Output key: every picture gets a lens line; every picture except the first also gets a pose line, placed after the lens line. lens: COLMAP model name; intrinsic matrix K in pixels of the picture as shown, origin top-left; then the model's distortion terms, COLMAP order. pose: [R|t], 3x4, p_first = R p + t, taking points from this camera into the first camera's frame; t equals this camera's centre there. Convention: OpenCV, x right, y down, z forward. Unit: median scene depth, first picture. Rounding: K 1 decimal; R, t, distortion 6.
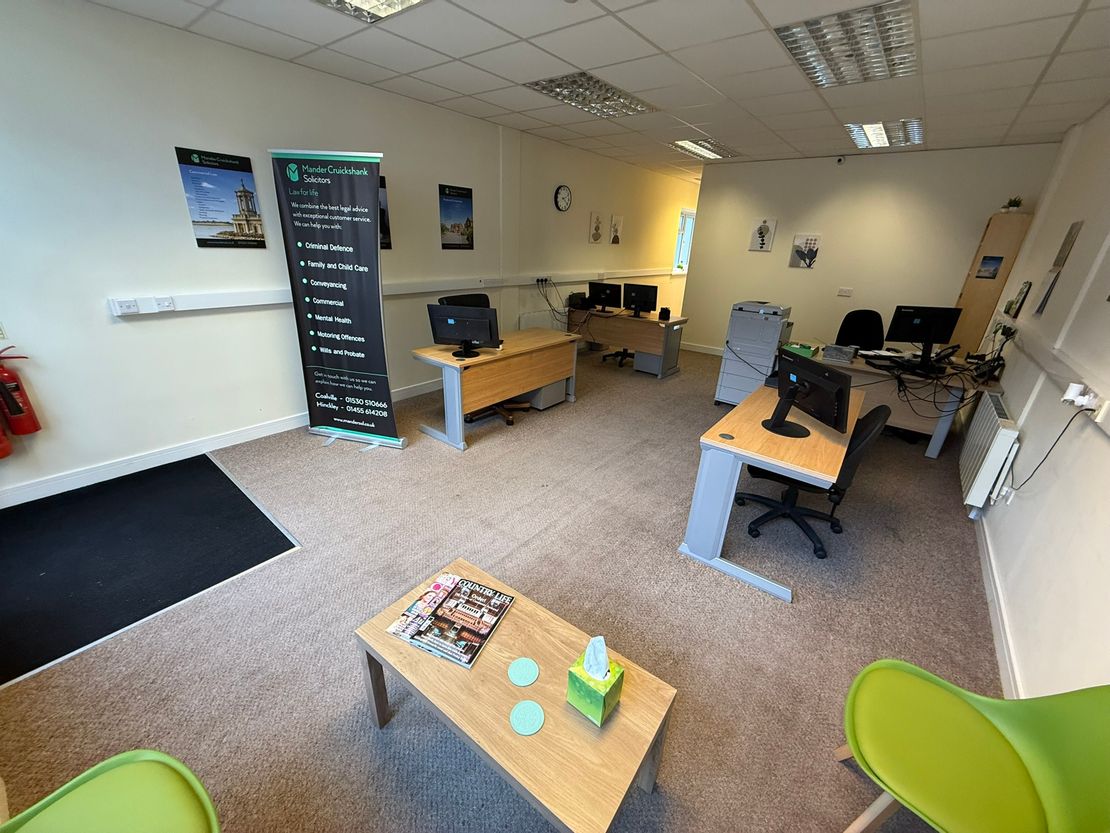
lens RADIAL K [[440.0, 0, 552.2], [0, 440.0, 415.6], [0, 0, 1]] dist [0.000239, 0.000501]
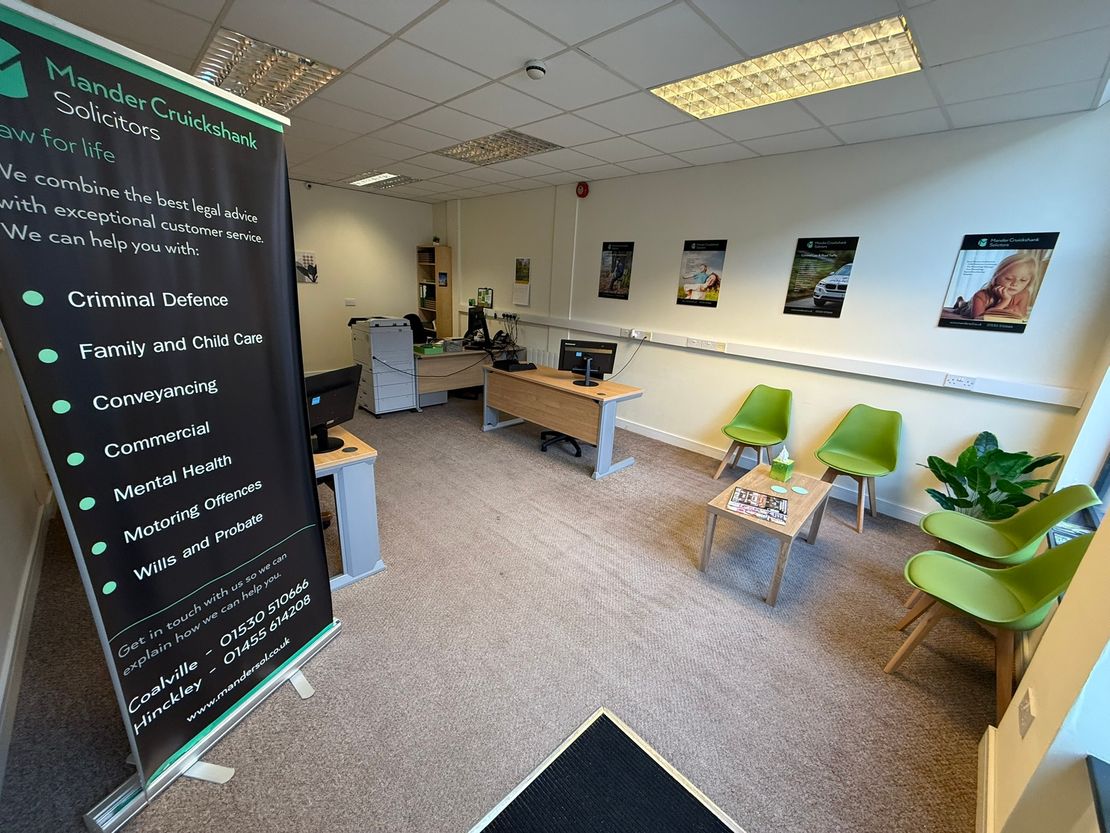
lens RADIAL K [[440.0, 0, 552.4], [0, 440.0, 416.7], [0, 0, 1]] dist [0.000239, 0.000501]
pose [[0.116242, -0.328352, 0.937375, -0.872151], [0.328497, 0.903370, 0.275704, -0.284875], [-0.937325, 0.275877, 0.212872, 0.625540]]
